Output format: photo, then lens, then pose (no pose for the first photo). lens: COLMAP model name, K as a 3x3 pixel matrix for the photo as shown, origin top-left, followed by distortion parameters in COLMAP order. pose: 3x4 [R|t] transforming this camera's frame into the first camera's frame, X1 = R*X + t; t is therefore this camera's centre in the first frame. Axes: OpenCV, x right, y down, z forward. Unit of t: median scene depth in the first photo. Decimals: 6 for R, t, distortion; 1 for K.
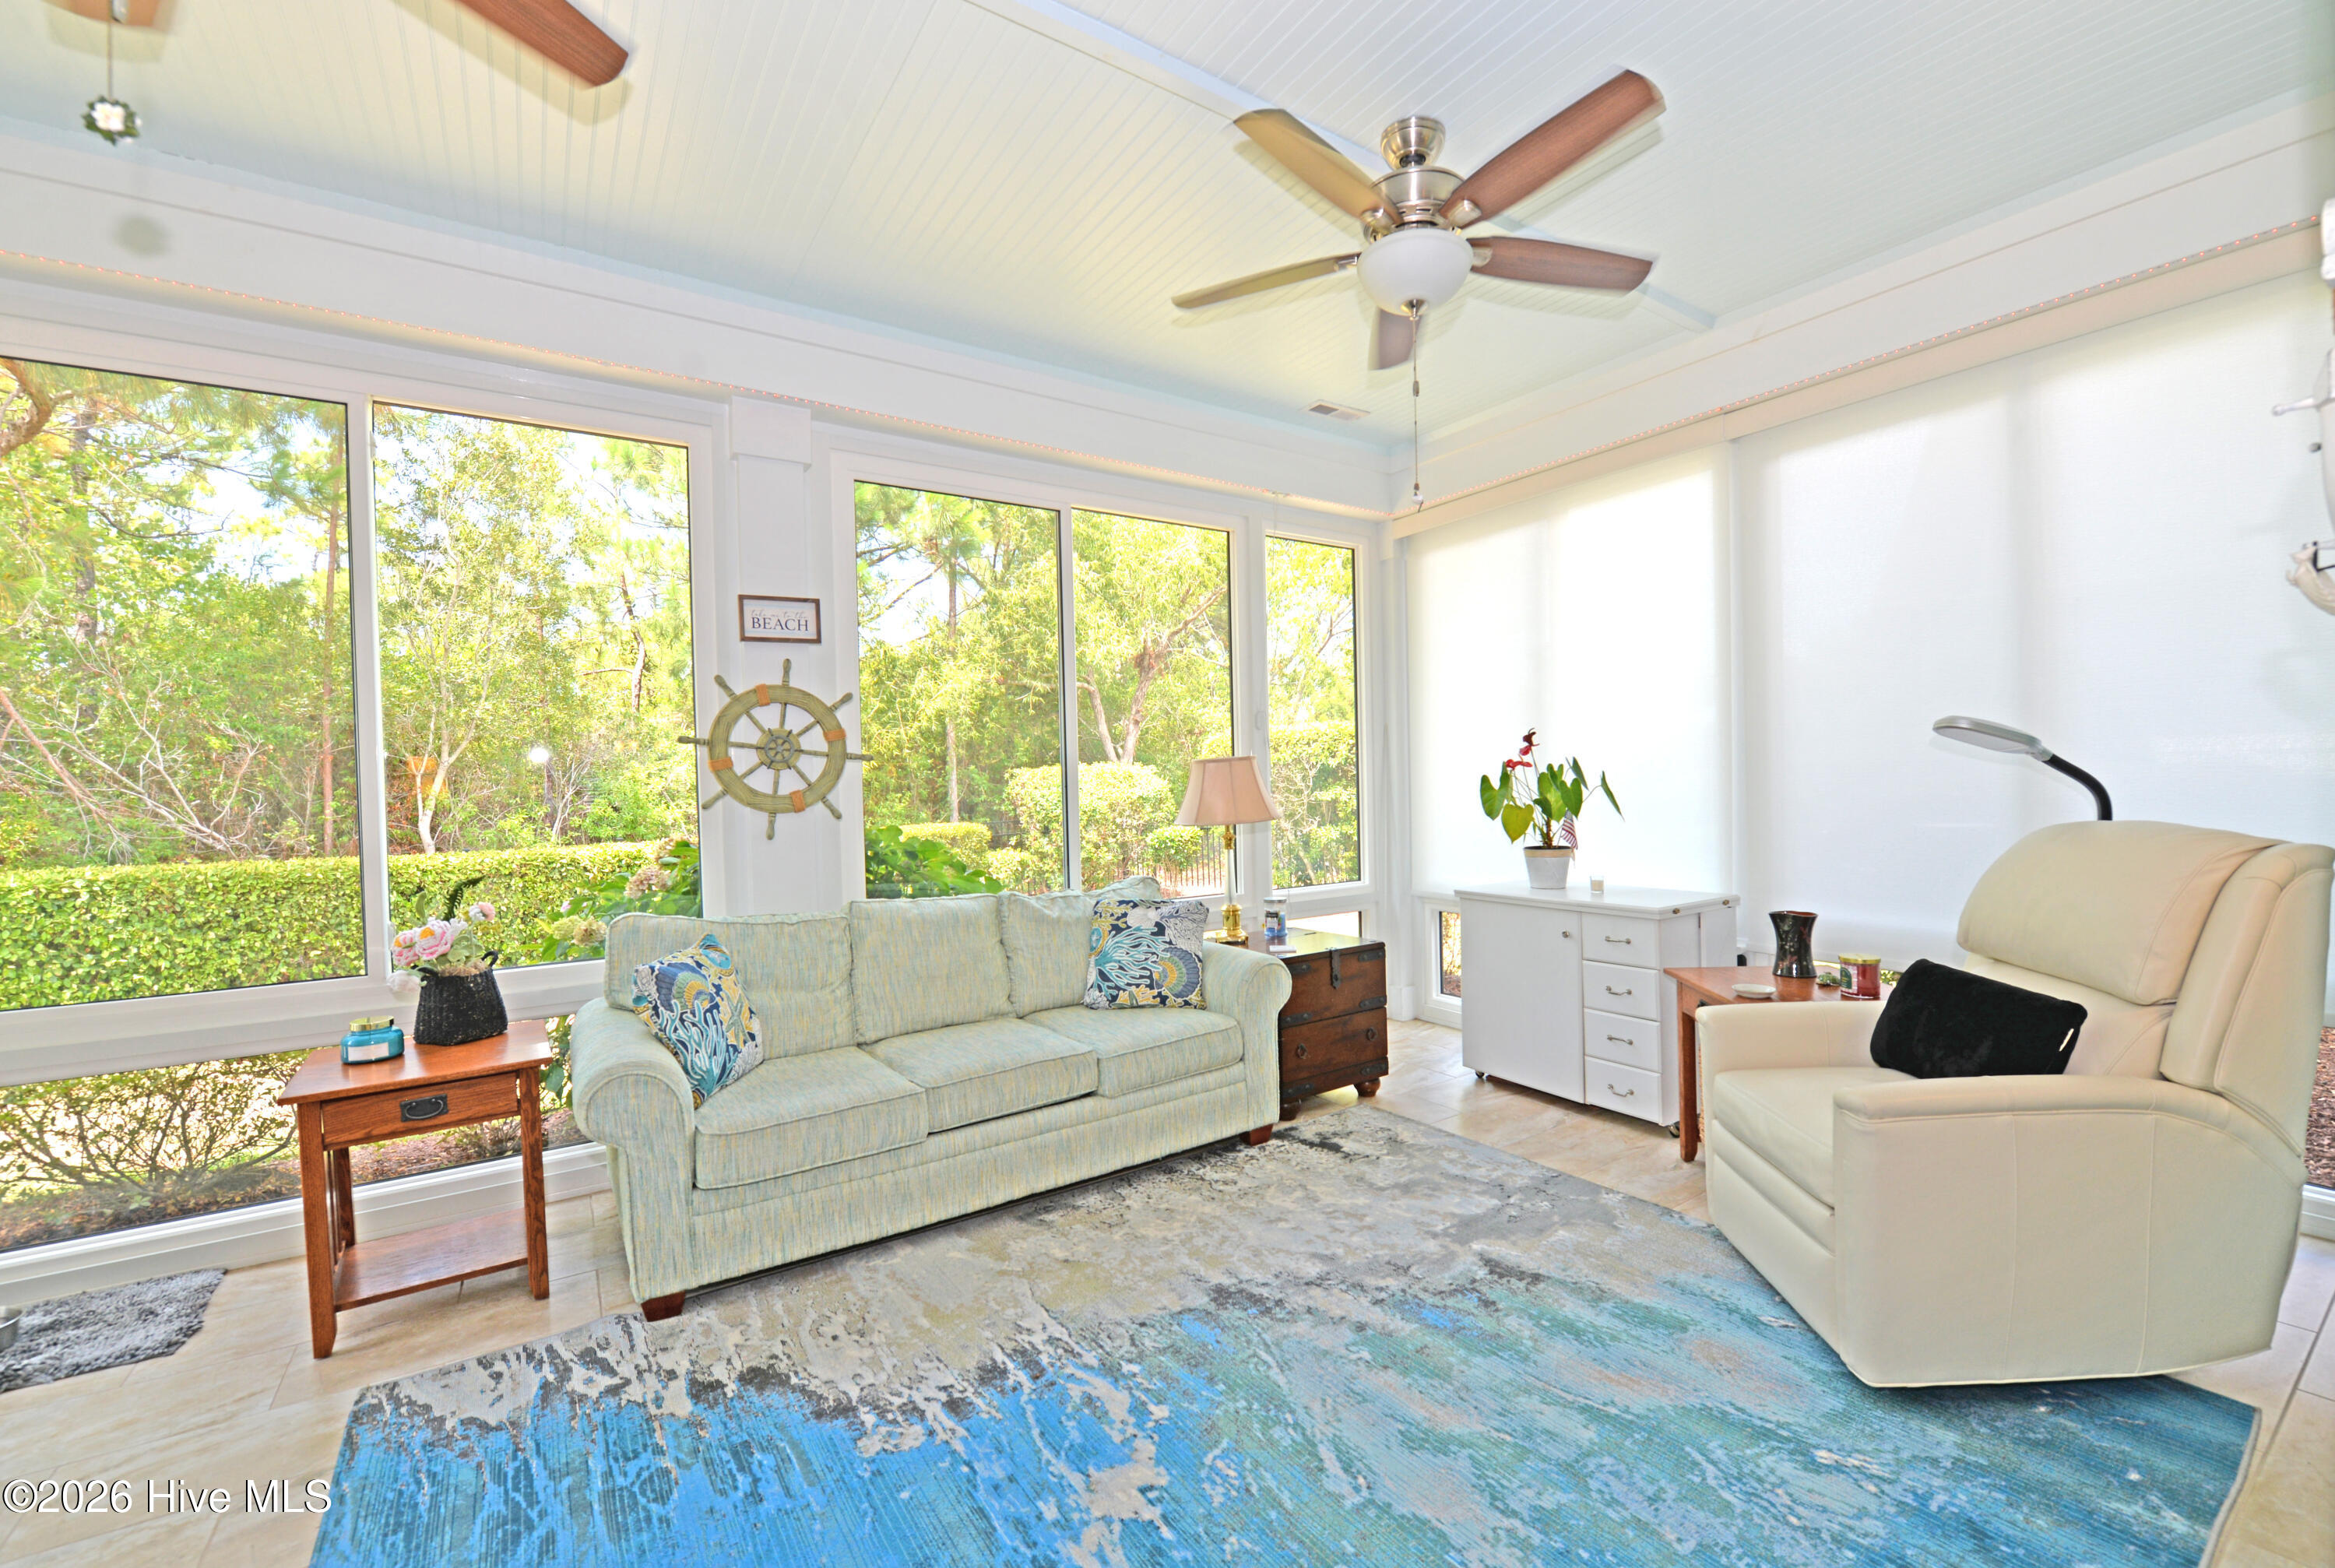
lens RADIAL K [[967.8, 0, 1177.5], [0, 967.8, 802.3], [0, 0, 1]] dist [-0.014513, -0.002081]
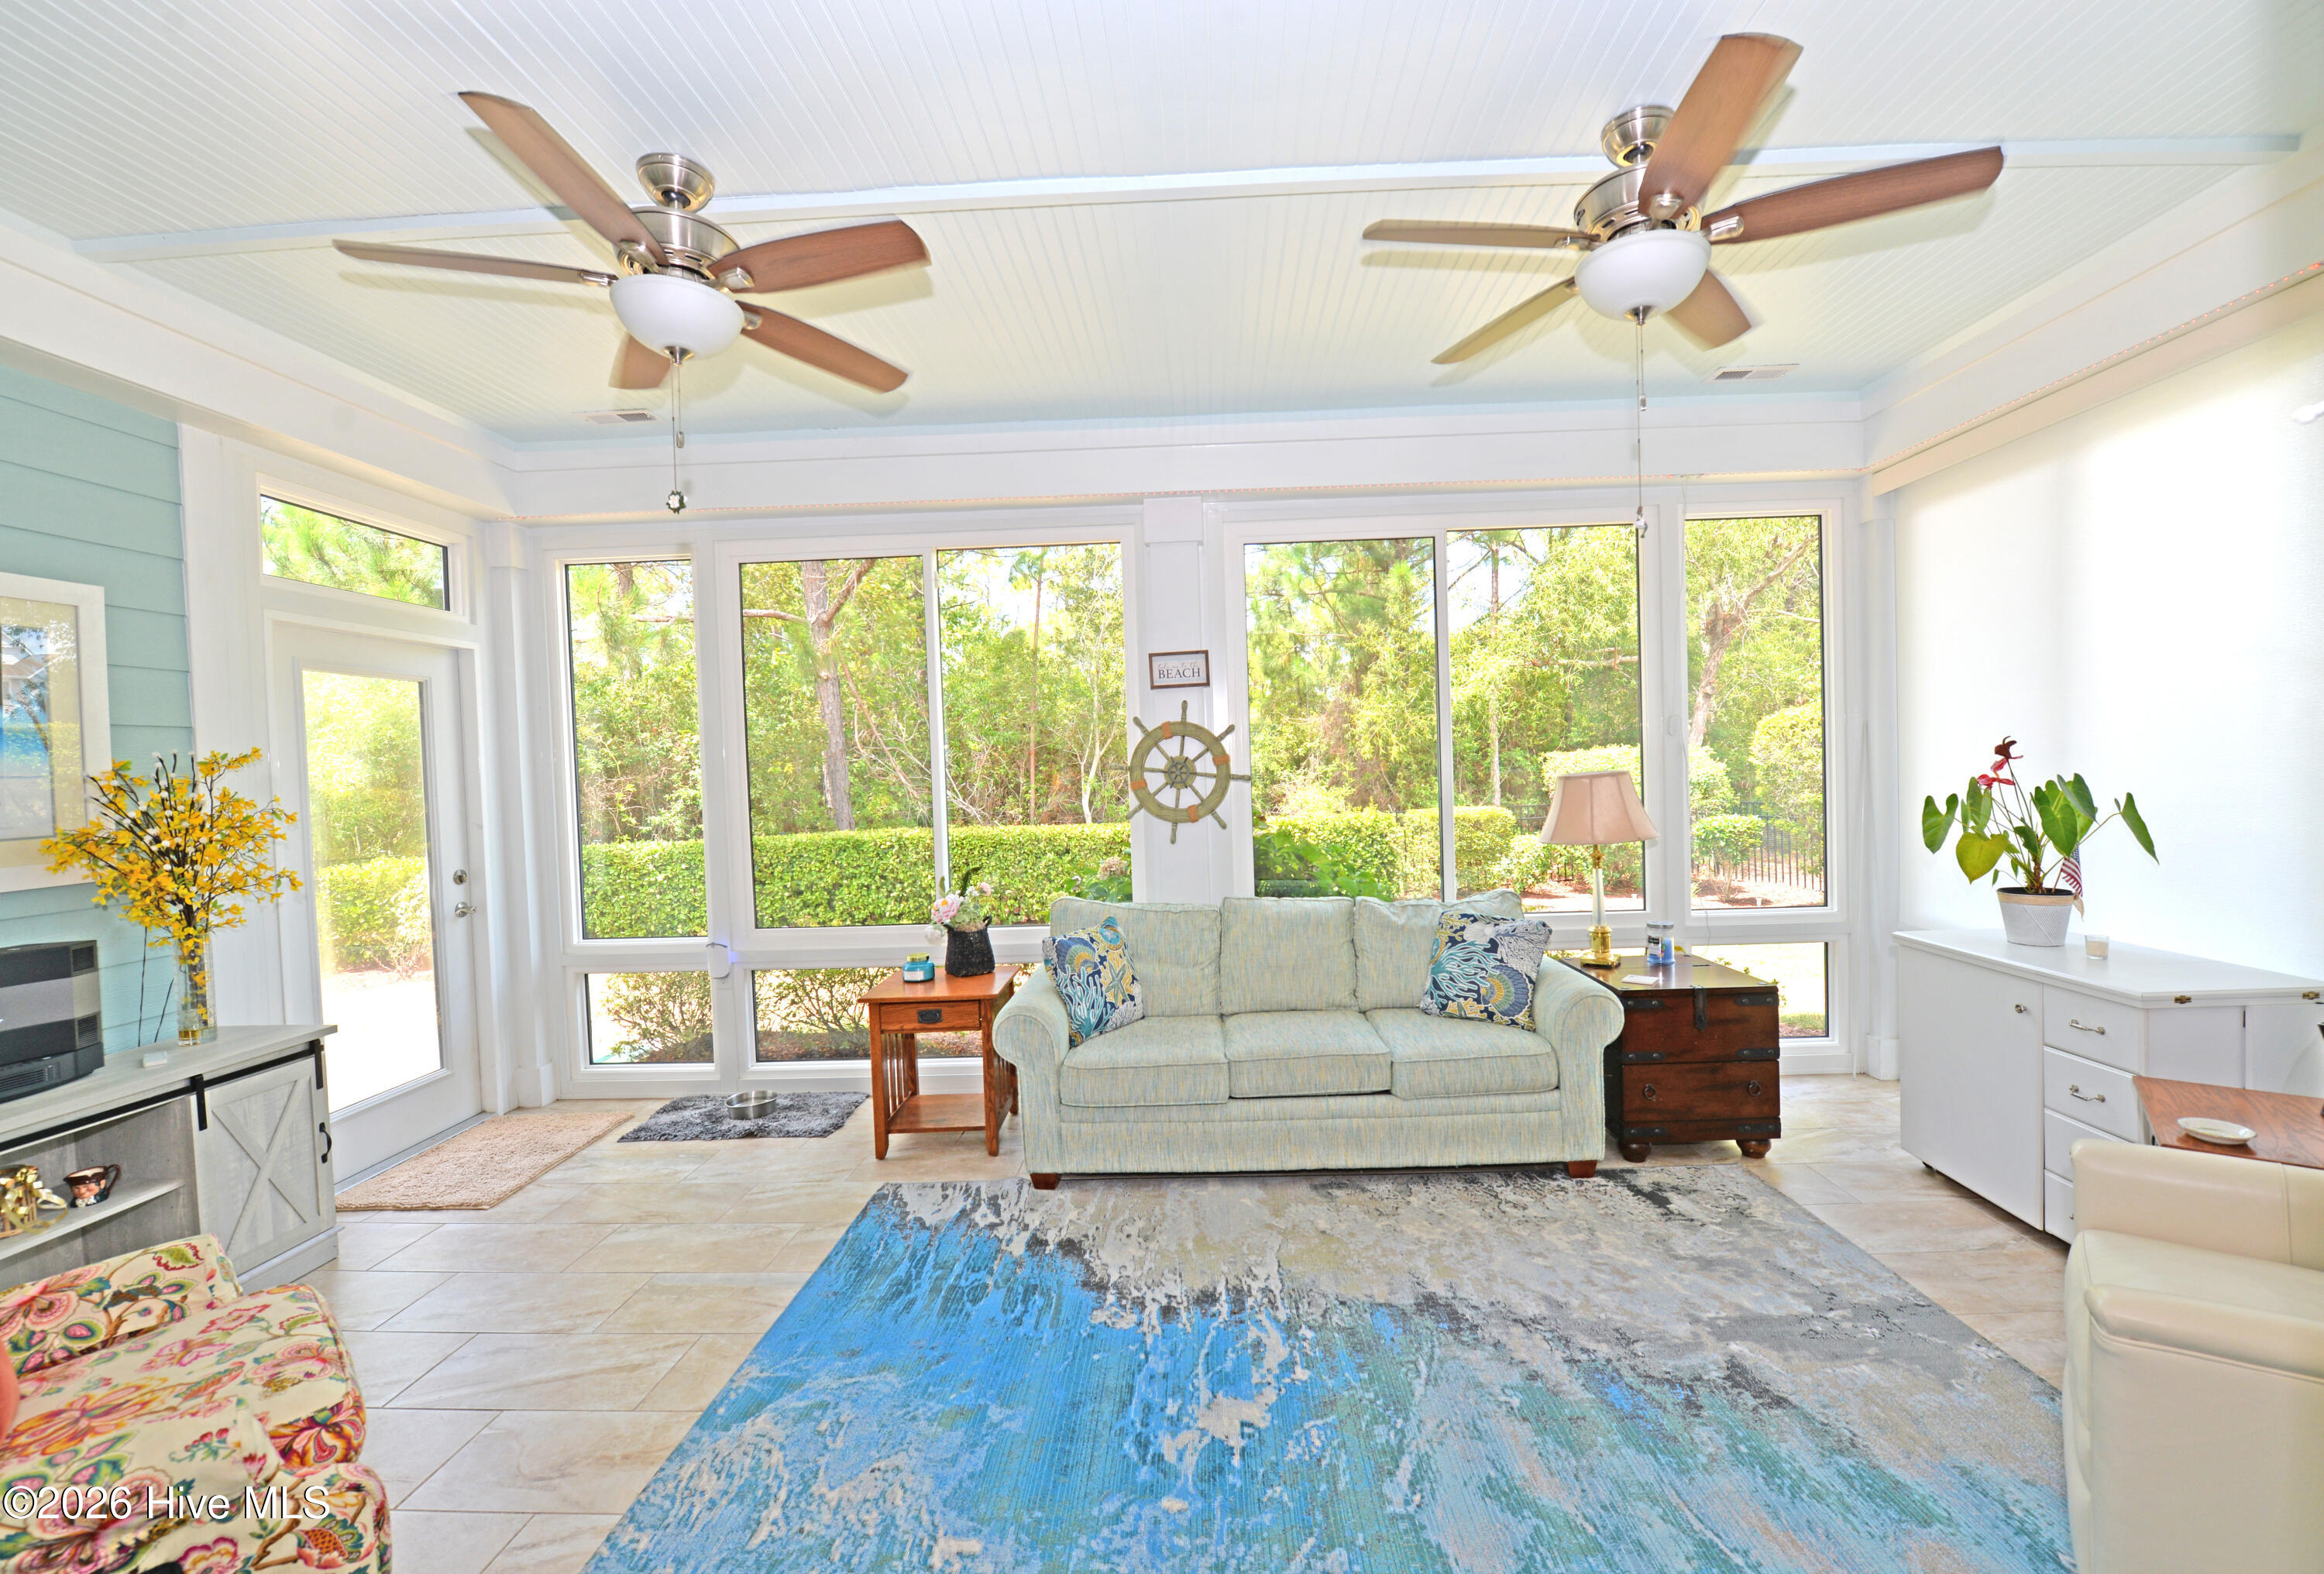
lens RADIAL K [[963.2, 0, 1218.2], [0, 963.2, 784.9], [0, 0, 1]] dist [-0.014513, -0.002081]
pose [[0.807615, 0.012820, -0.589570, 0.413971], [0.001769, 0.999707, 0.024162, -0.076797], [0.589707, -0.020556, 0.807356, 0.015077]]
